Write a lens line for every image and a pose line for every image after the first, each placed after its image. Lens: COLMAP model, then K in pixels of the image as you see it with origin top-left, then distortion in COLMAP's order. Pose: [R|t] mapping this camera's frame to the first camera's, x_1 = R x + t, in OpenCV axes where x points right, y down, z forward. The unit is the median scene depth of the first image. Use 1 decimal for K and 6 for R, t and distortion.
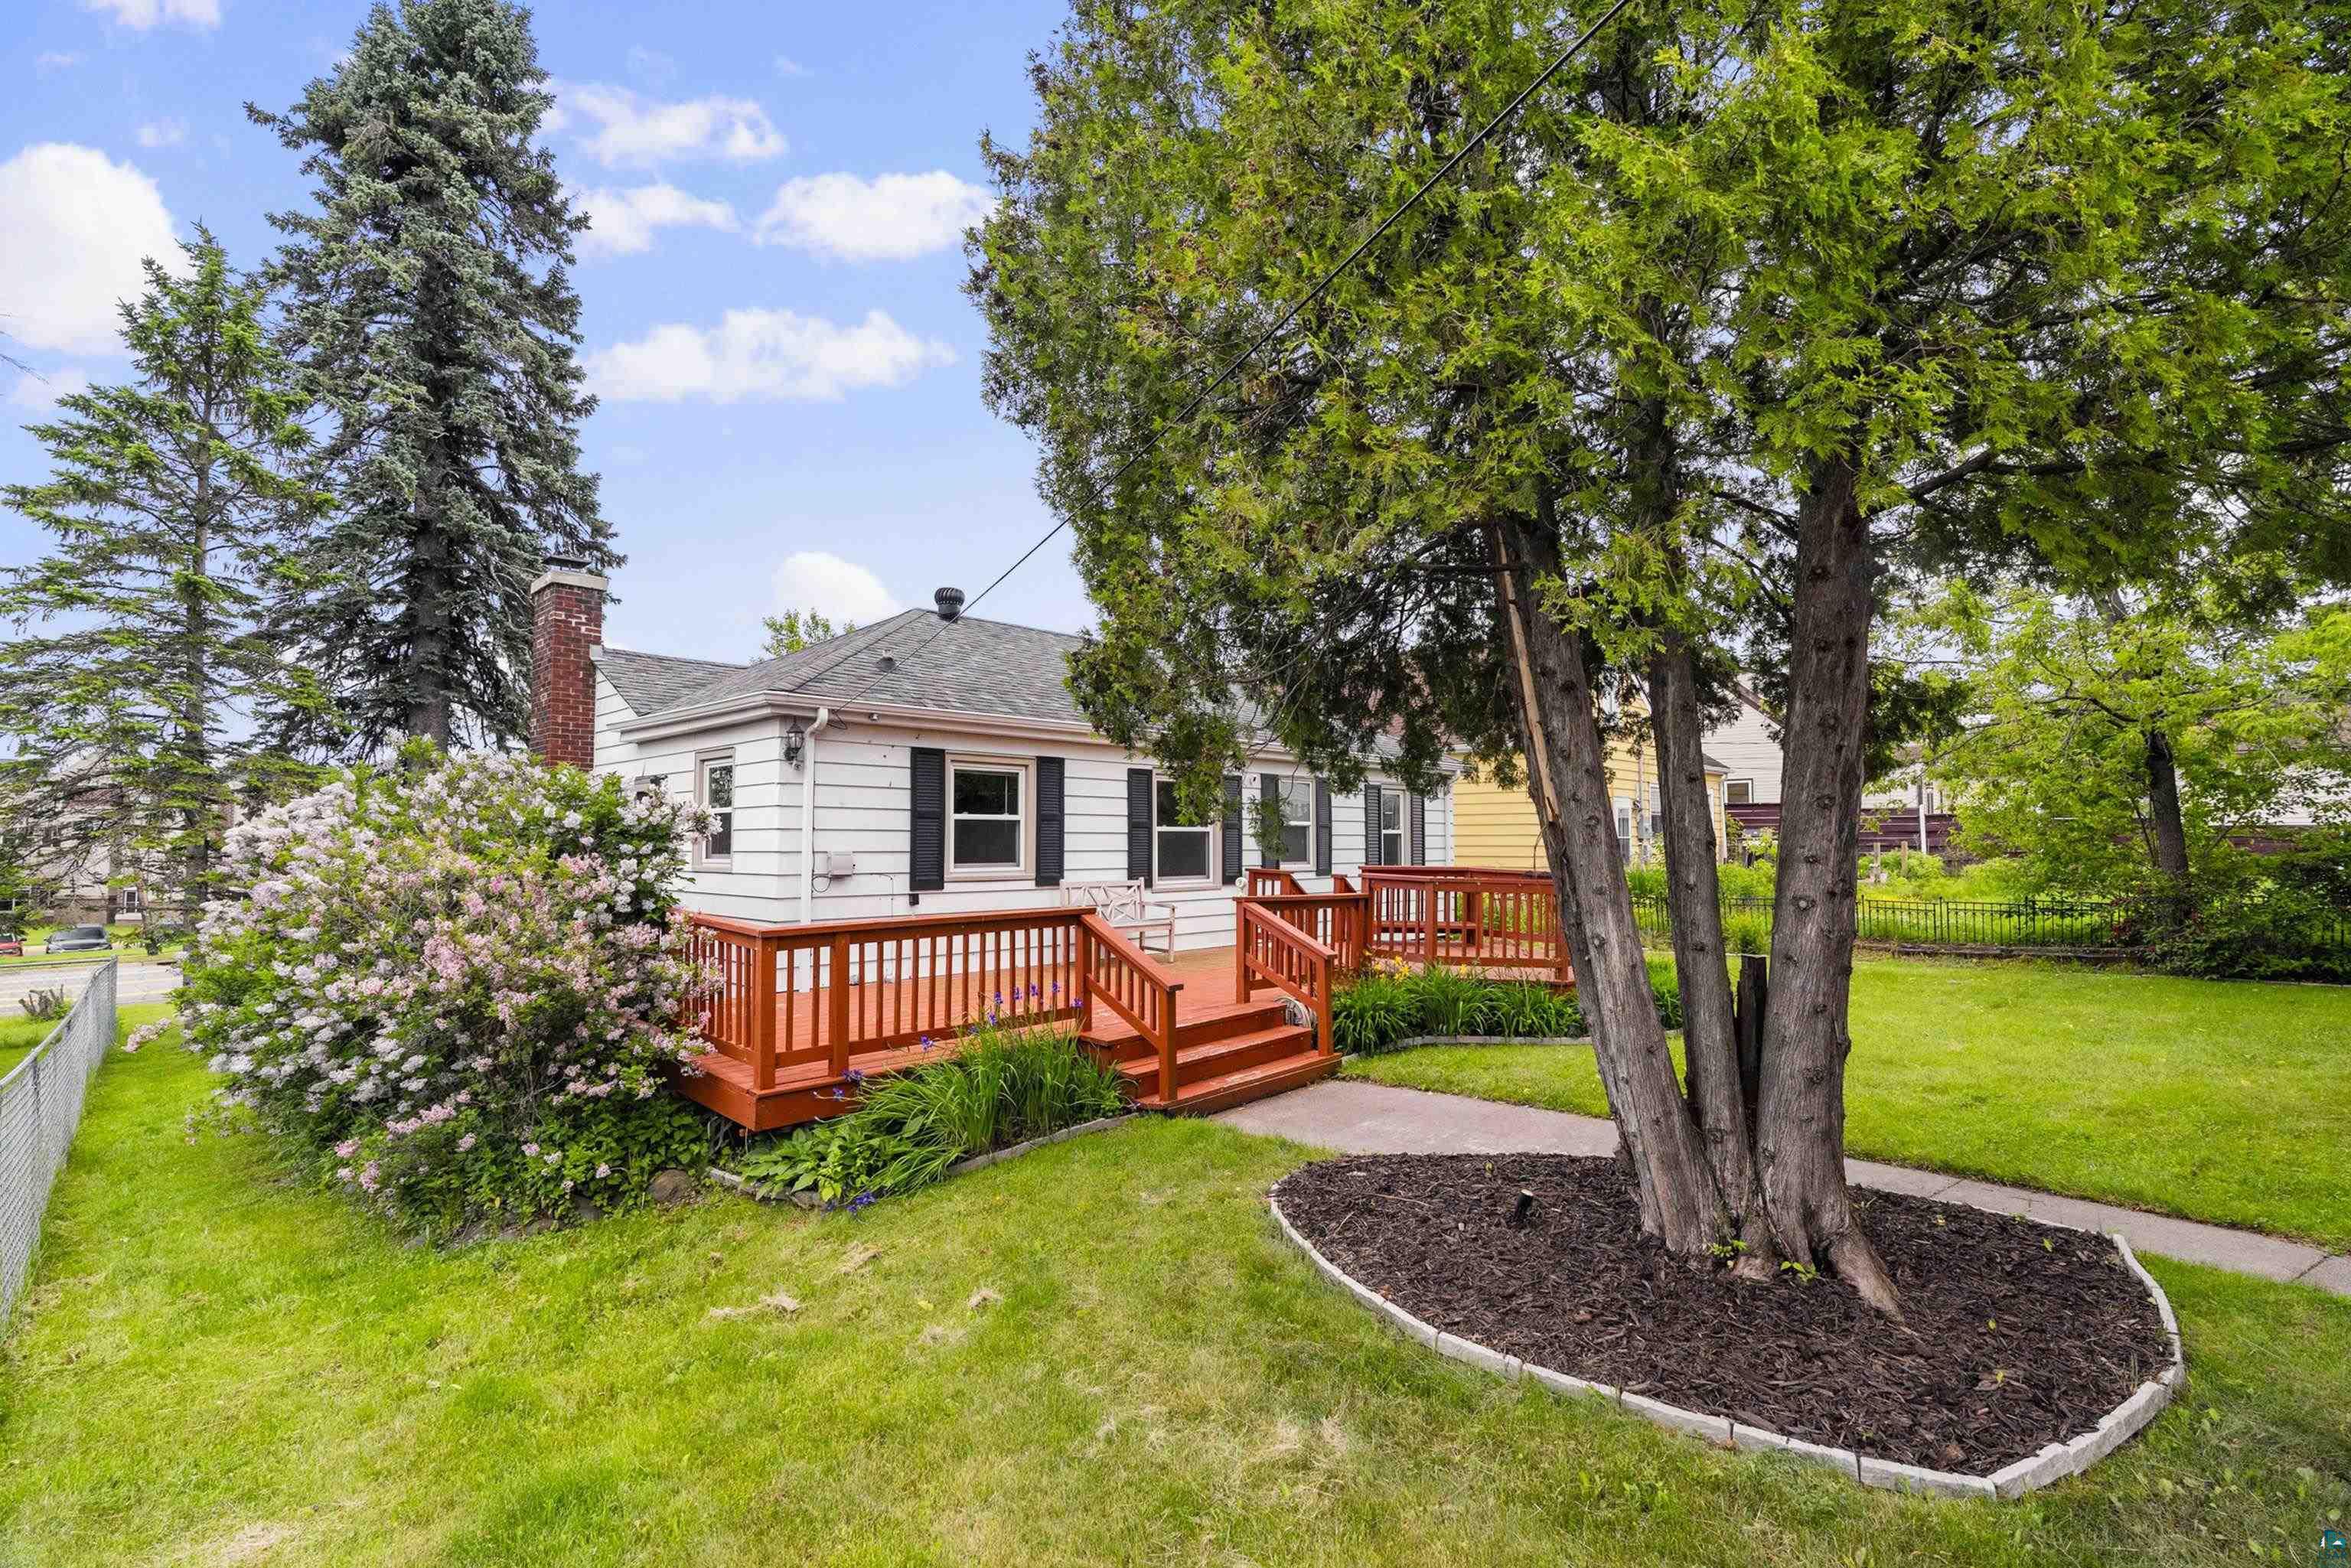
lens RADIAL K [[1072.8, 0, 1169.4], [0, 1072.8, 778.7], [0, 0, 1]] dist [-0.003163, -0.000231]
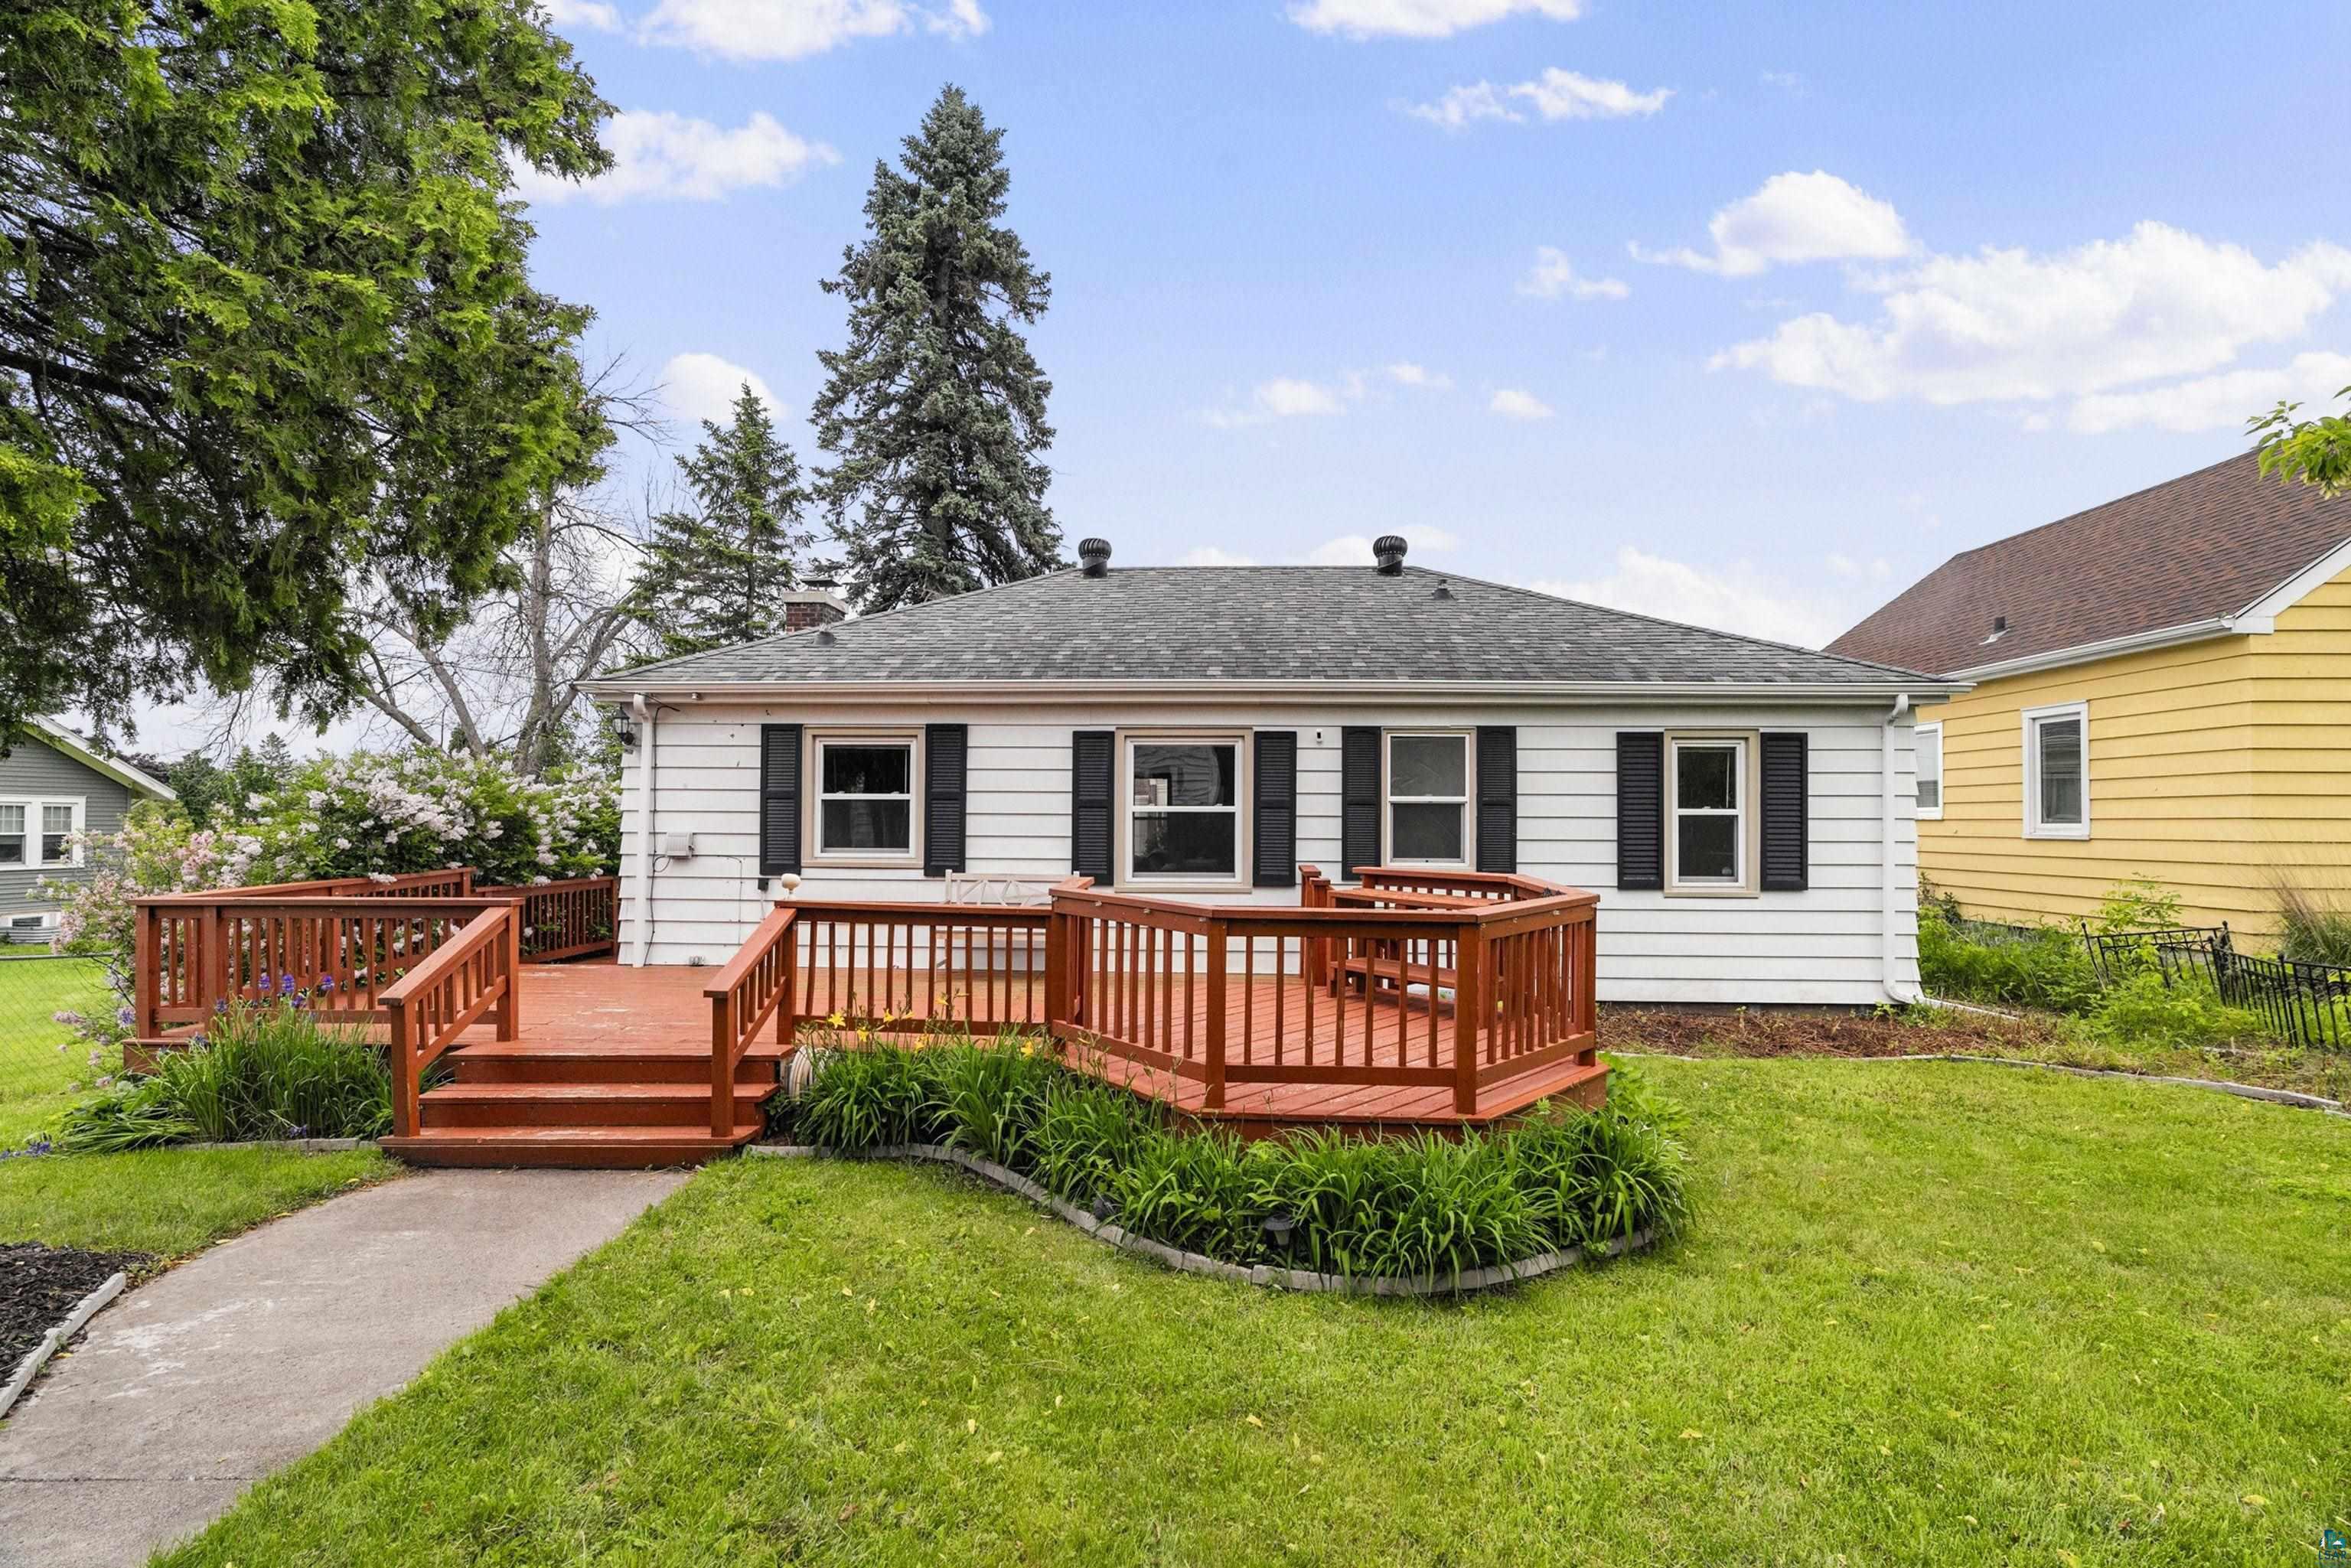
lens RADIAL K [[1072.8, 0, 1201.3], [0, 1072.8, 826.8], [0, 0, 1]] dist [-0.003163, -0.000231]
pose [[0.674910, 0.000148, -0.737900, 0.660478], [0.038283, 0.998646, 0.035215, 0.039009], [0.736906, -0.052015, 0.673991, 0.585729]]
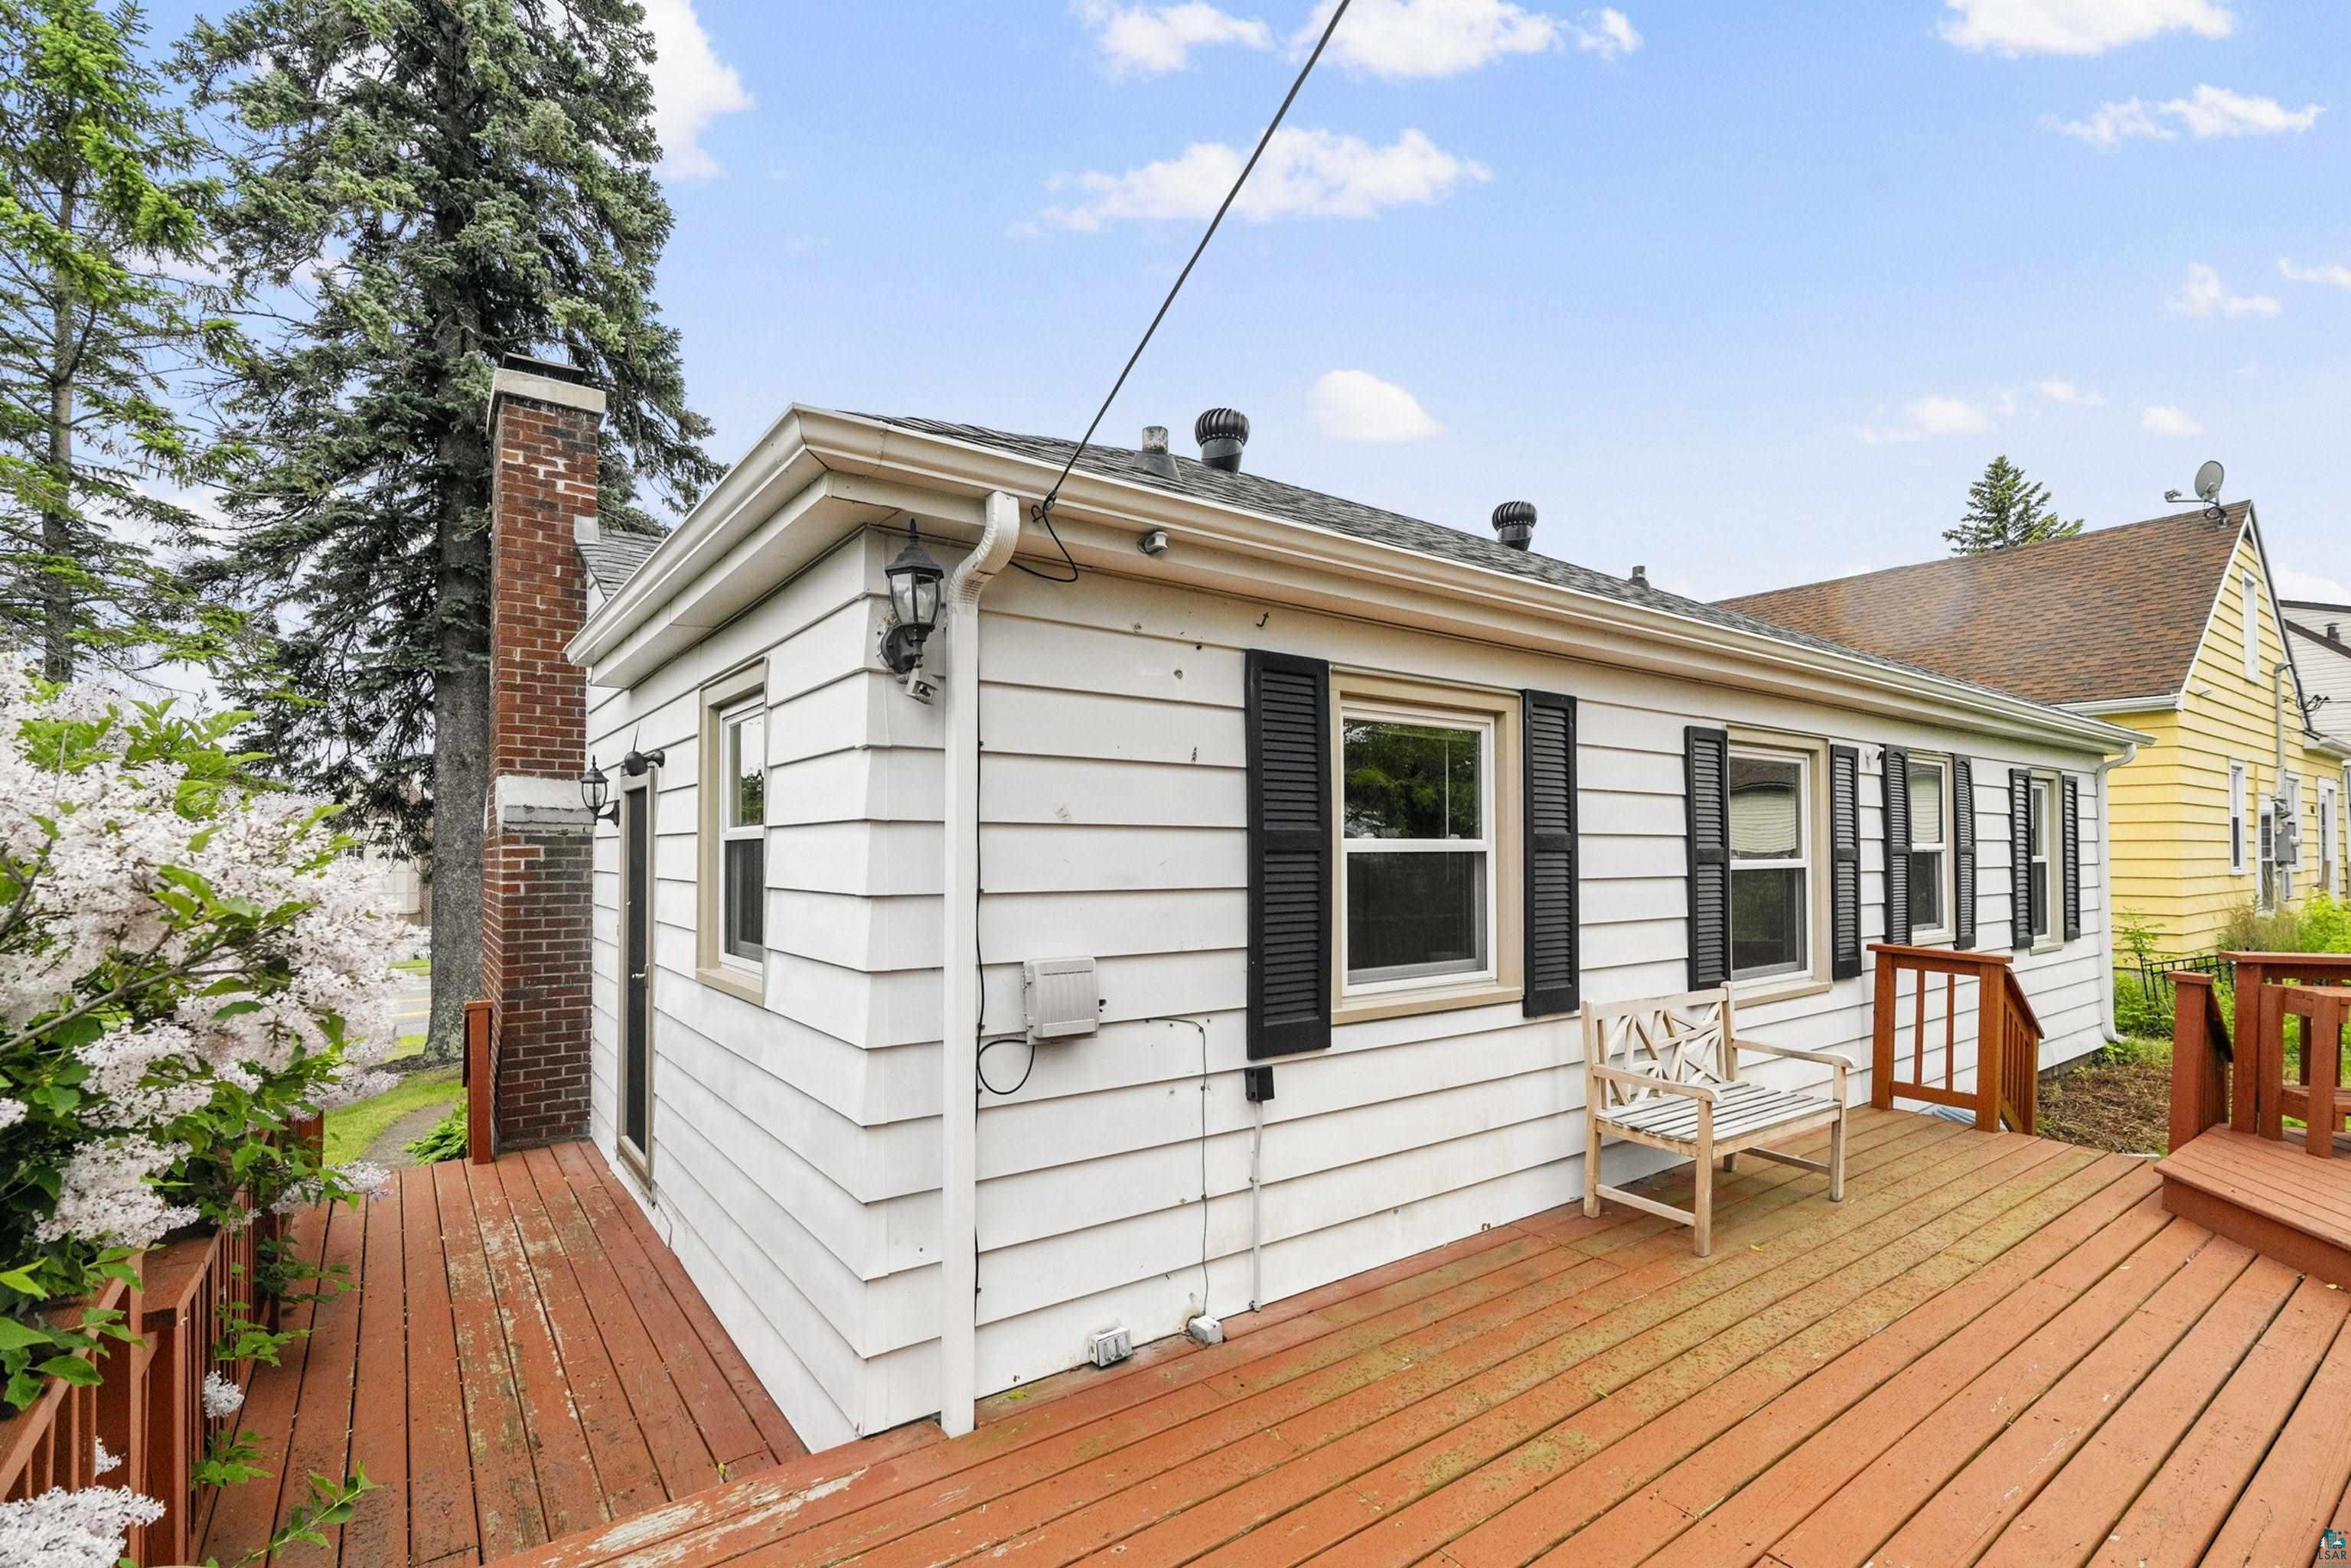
lens RADIAL K [[1072.8, 0, 1154.4], [0, 1072.8, 831.4], [0, 0, 1]] dist [-0.003163, -0.000231]
pose [[0.985526, -0.003595, -0.169486, -0.192361], [0.010853, 0.999062, 0.041917, 0.013416], [0.169177, -0.043150, 0.984641, 0.590584]]
